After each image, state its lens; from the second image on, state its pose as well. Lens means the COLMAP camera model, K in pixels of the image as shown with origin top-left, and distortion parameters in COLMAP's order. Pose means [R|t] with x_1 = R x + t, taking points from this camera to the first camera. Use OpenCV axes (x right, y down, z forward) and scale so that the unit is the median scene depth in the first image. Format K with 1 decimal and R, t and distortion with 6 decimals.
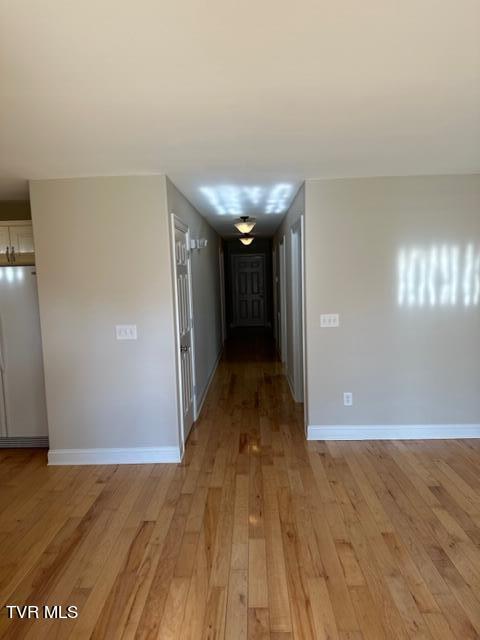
lens RADIAL K [[451.2, 0, 240.0], [0, 451.2, 320.0], [0, 0, 1]] dist [0.108386, -0.137407]
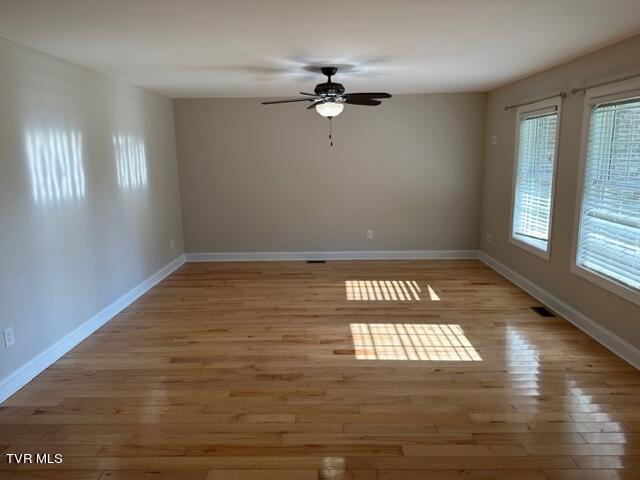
lens RADIAL K [[451.2, 0, 321.3], [0, 451.2, 242.4], [0, 0, 1]] dist [0.108386, -0.137407]
pose [[-0.006289, -0.165271, 0.986228, -0.490851], [0.129724, 0.977779, 0.164682, -0.032175], [-0.991530, 0.128973, 0.015290, 0.498086]]
